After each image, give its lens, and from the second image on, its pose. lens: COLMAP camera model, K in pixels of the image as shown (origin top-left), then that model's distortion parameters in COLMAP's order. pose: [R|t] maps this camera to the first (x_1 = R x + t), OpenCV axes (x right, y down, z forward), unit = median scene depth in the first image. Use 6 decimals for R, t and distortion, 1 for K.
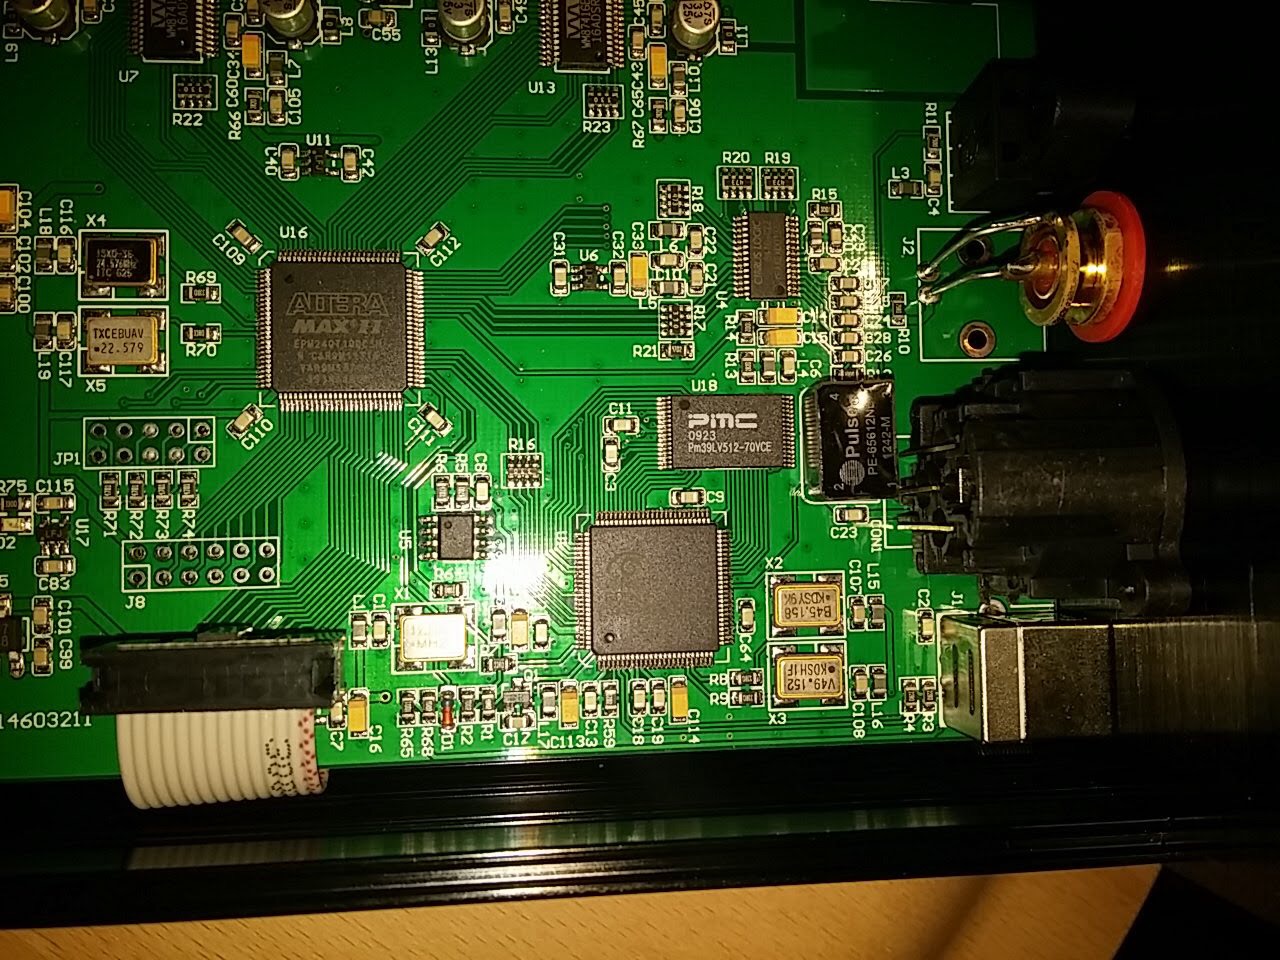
lens RADIAL K [[1068.9, 0, 640.3], [0, 1068.9, 483.6], [0, 0, 1]] dist [0.058597, -0.002858]
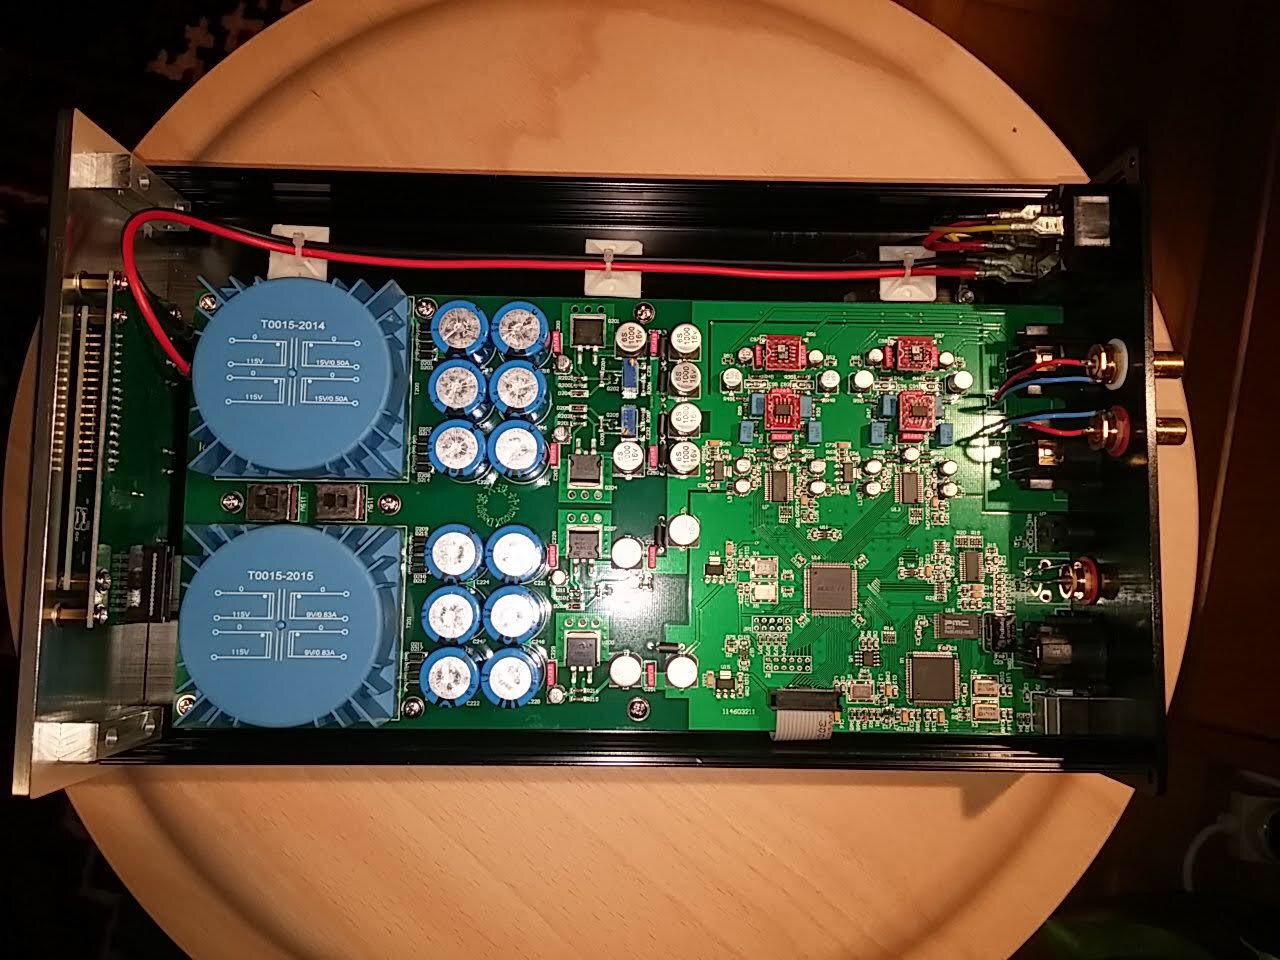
lens RADIAL K [[1068.9, 0, 639.8], [0, 1068.9, 475.2], [0, 0, 1]] dist [0.058597, -0.002858]
pose [[0.996100, 0.026331, -0.084207, -0.567693], [-0.031078, 0.997971, -0.055568, -0.278683], [0.082573, 0.057969, 0.994898, -2.103584]]
